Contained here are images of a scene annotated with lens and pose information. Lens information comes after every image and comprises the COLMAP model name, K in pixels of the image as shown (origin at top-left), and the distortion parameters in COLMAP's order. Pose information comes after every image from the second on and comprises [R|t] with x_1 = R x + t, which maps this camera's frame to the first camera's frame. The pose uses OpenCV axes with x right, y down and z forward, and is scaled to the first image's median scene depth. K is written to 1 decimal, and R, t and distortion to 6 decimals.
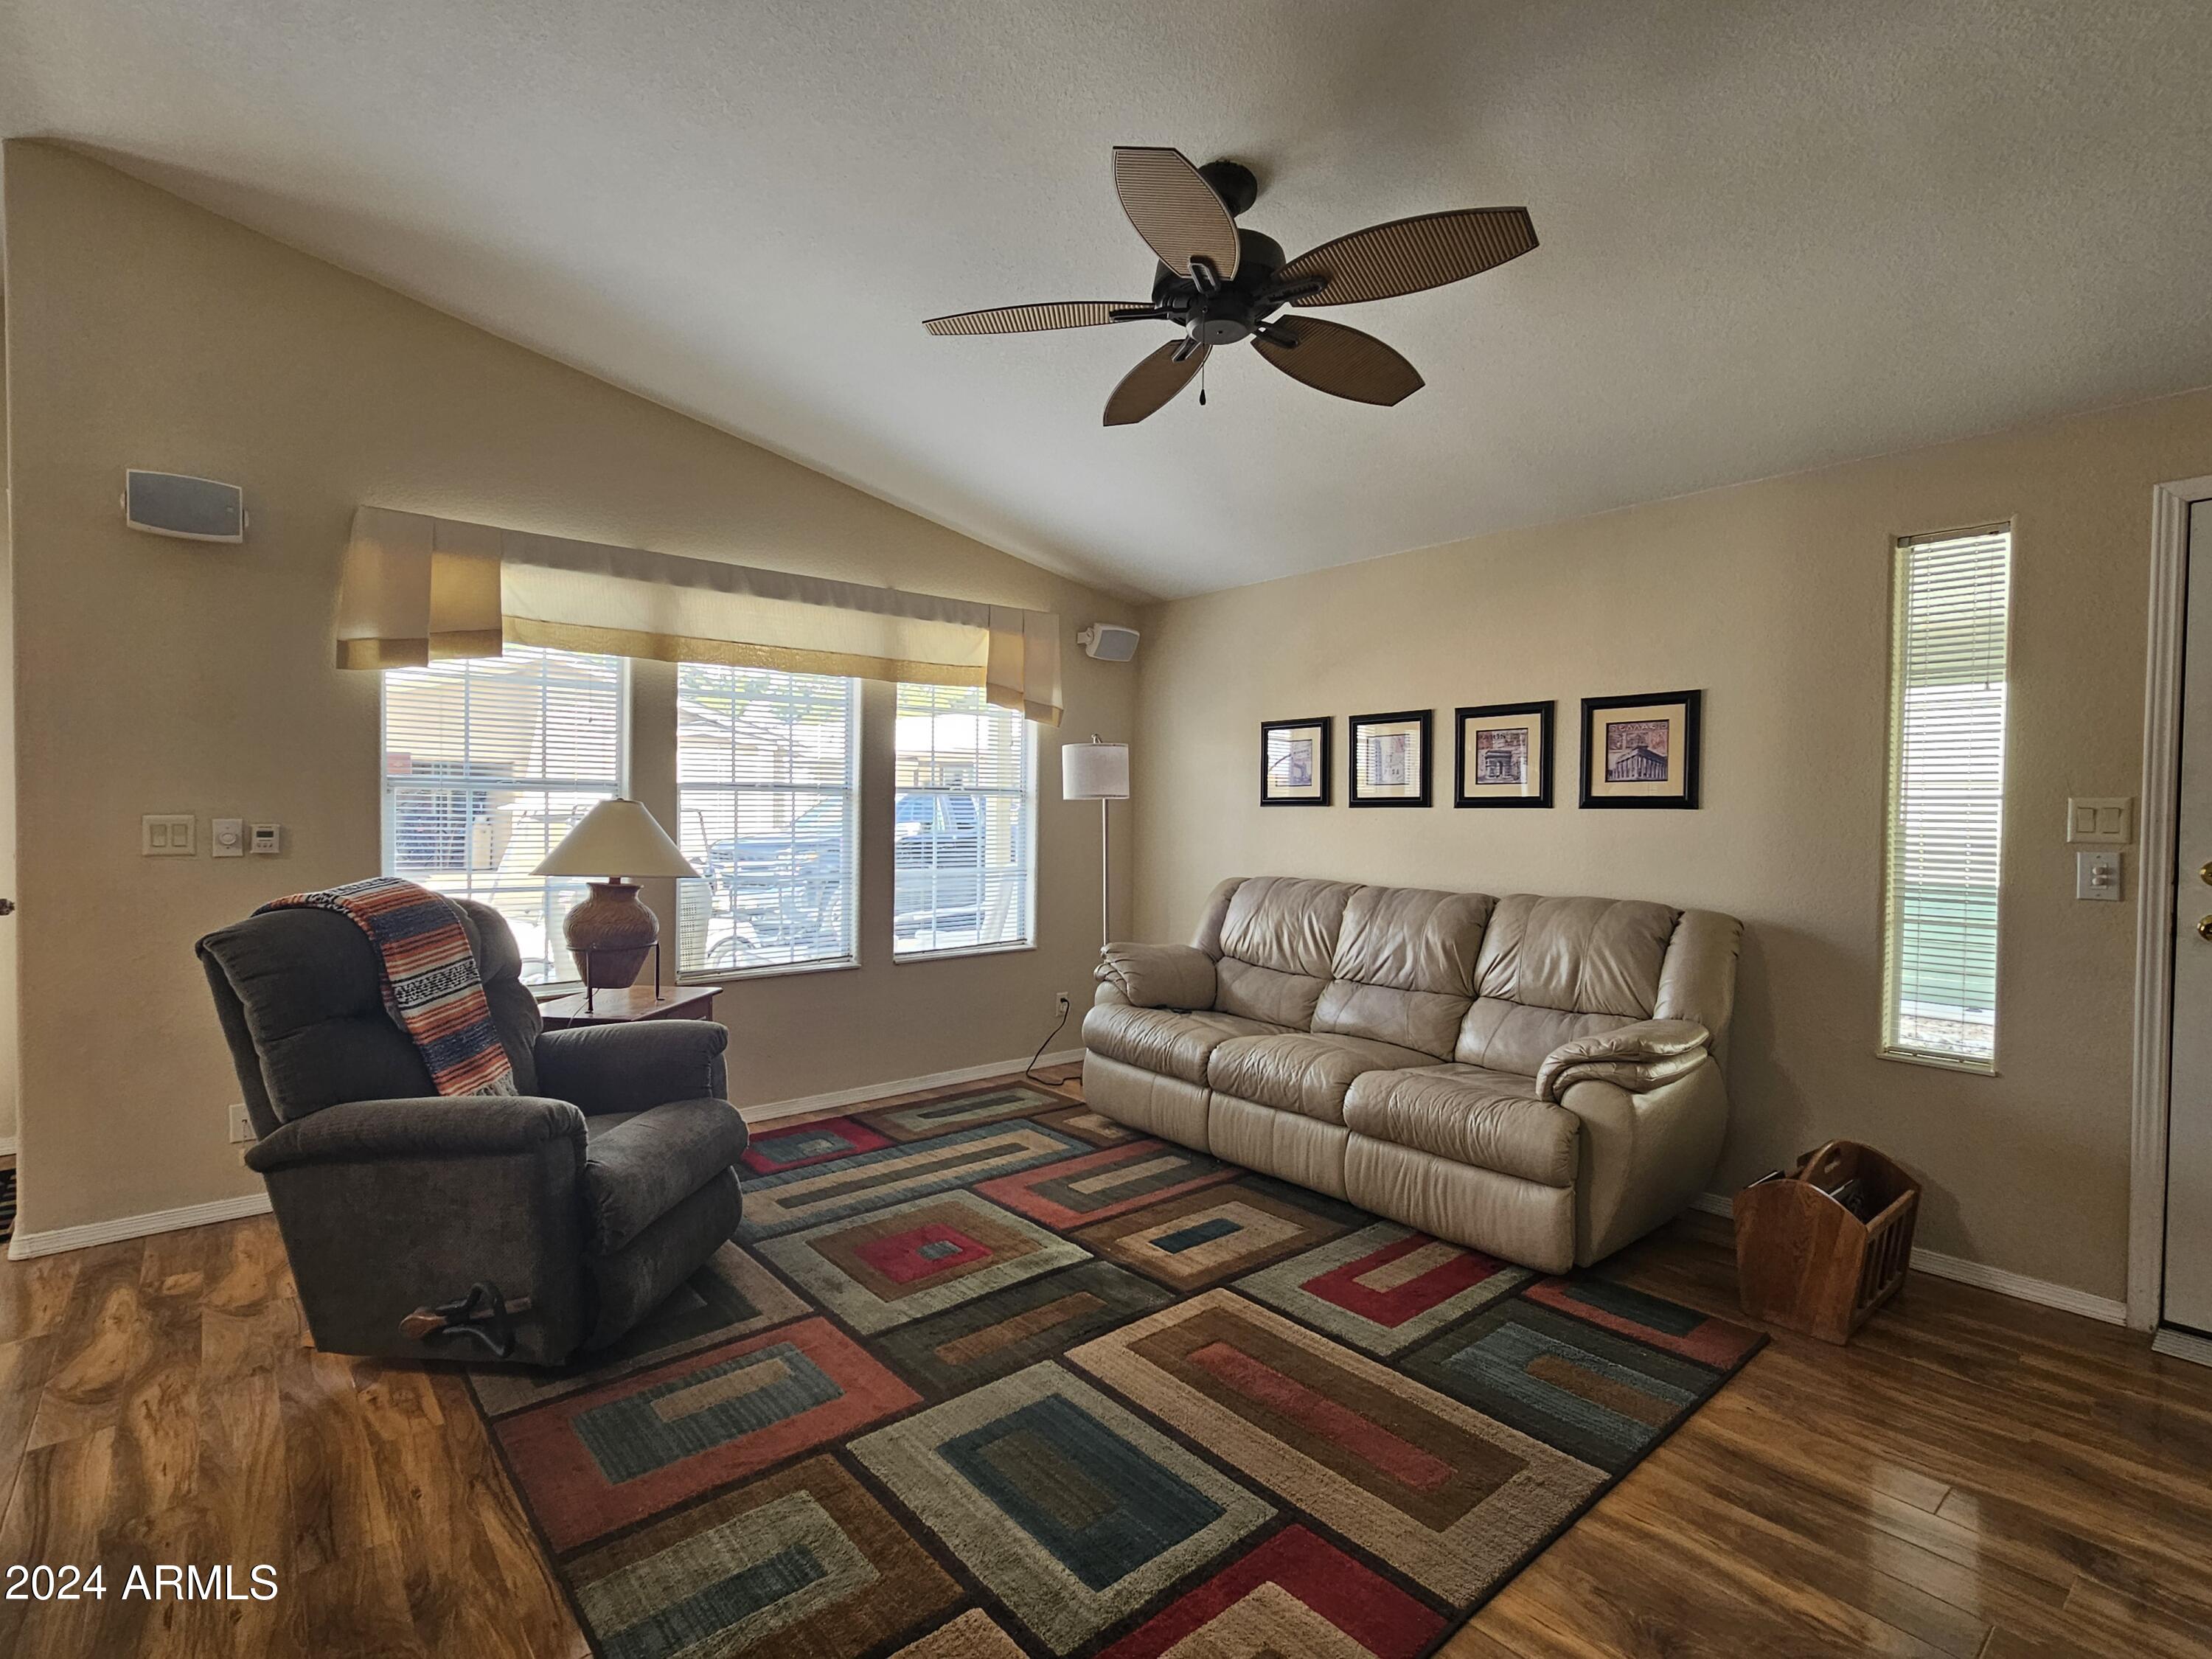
lens RADIAL K [[1064.4, 0, 1086.6], [0, 1064.4, 832.5], [0, 0, 1]] dist [0.000976, 0.000751]
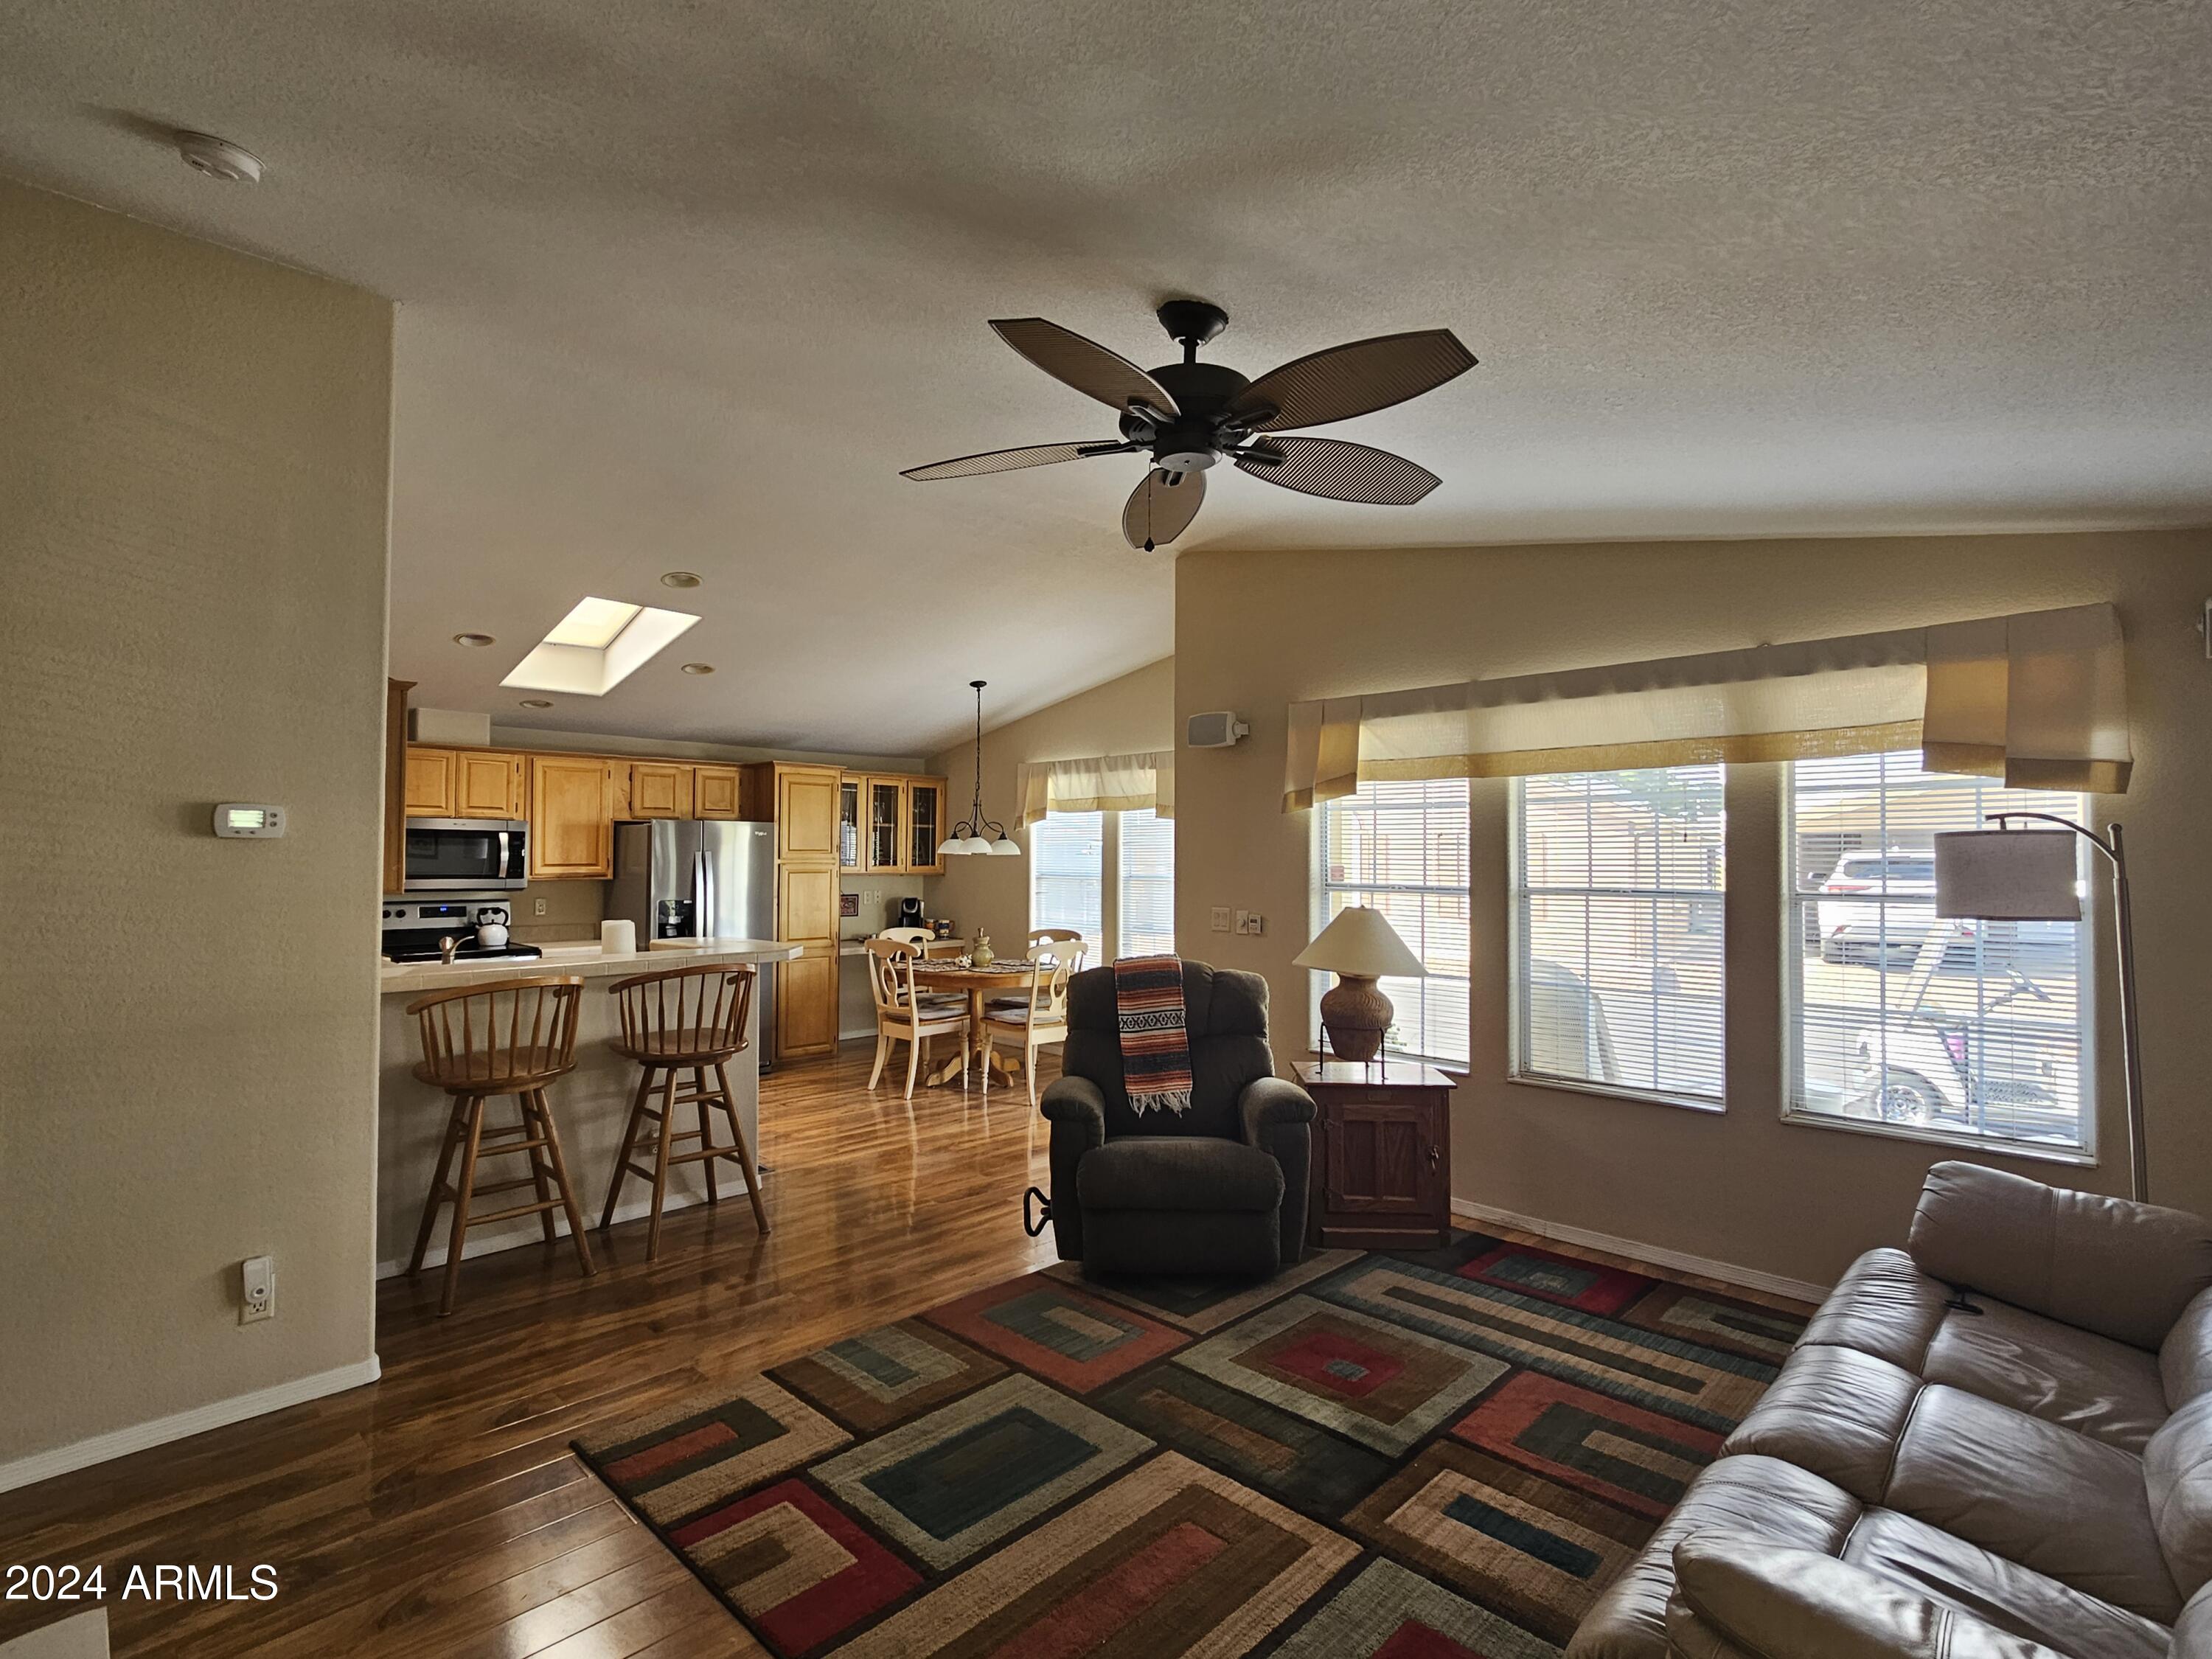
lens RADIAL K [[1064.4, 0, 1086.6], [0, 1064.4, 832.5], [0, 0, 1]] dist [0.000976, 0.000751]
pose [[0.089105, -0.036571, -0.995351, 1.006305], [-0.027078, 0.998867, -0.039125, -0.078631], [0.995654, 0.030439, 0.088014, 0.769990]]
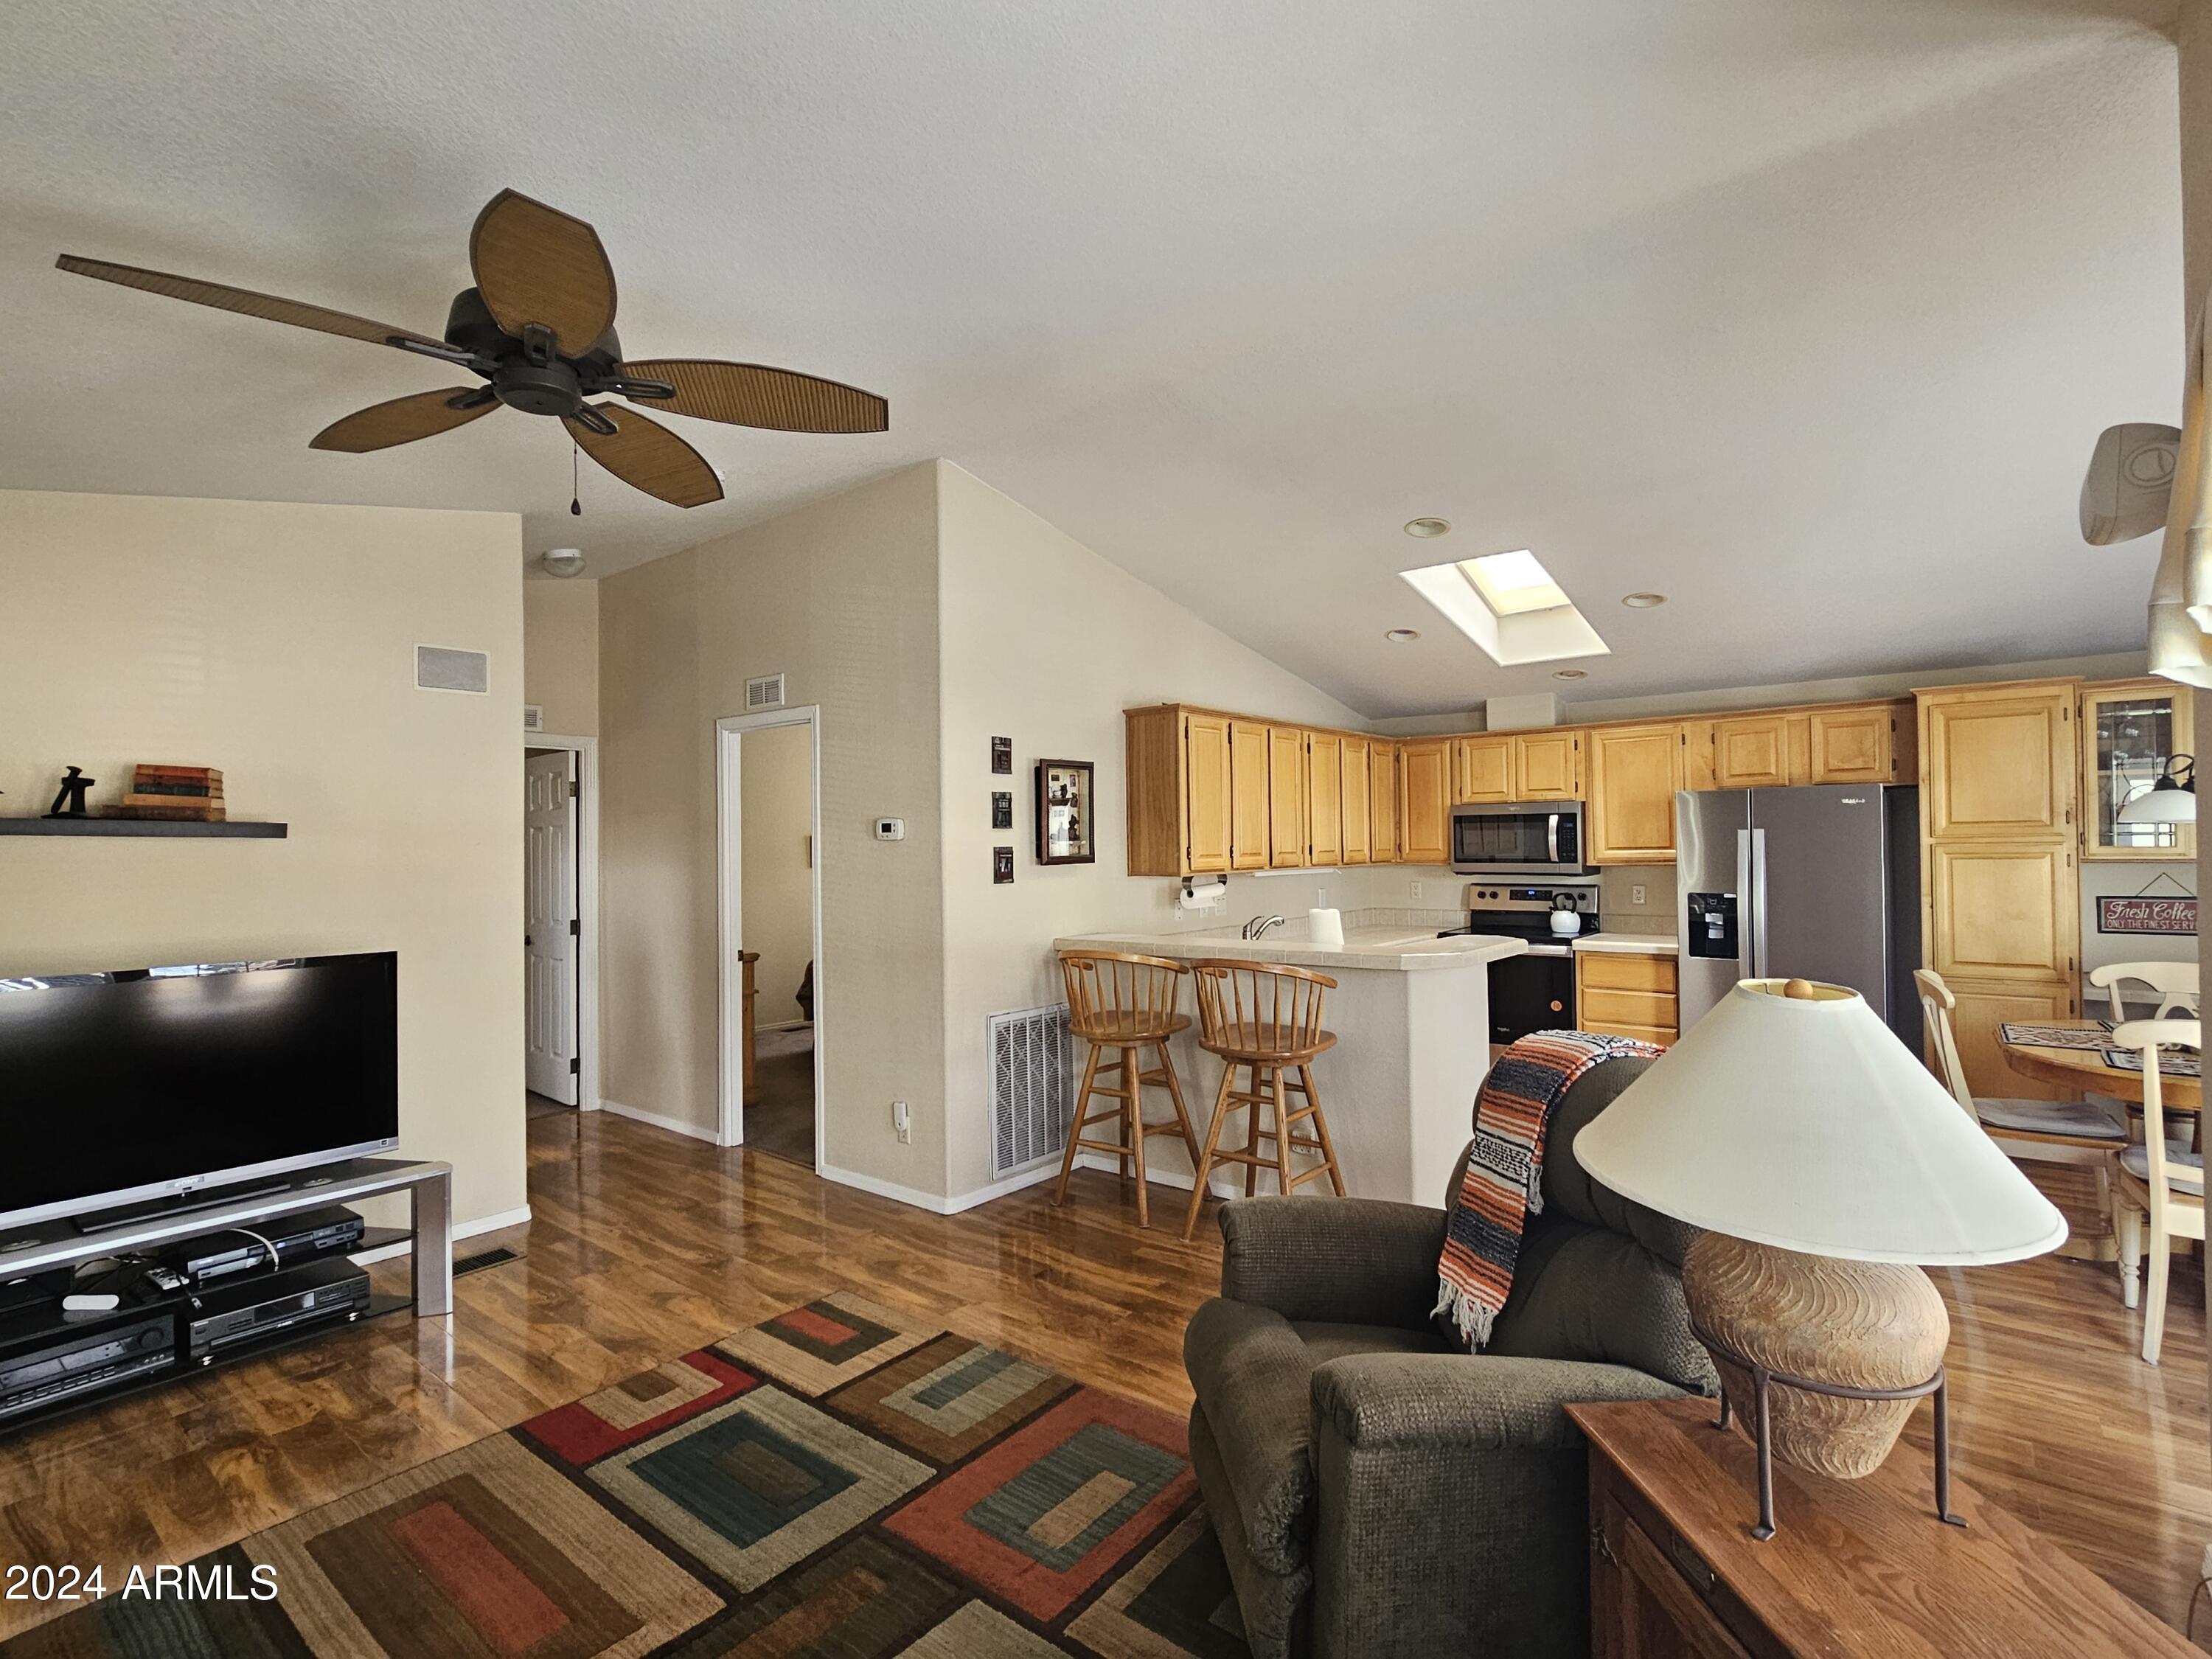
lens RADIAL K [[1064.4, 0, 1086.6], [0, 1064.4, 832.5], [0, 0, 1]] dist [0.000976, 0.000751]
pose [[-0.982004, 0.000456, -0.188862, -0.135591], [-0.001544, 0.999944, 0.010441, -0.123819], [0.188856, 0.010544, -0.981948, 1.792234]]
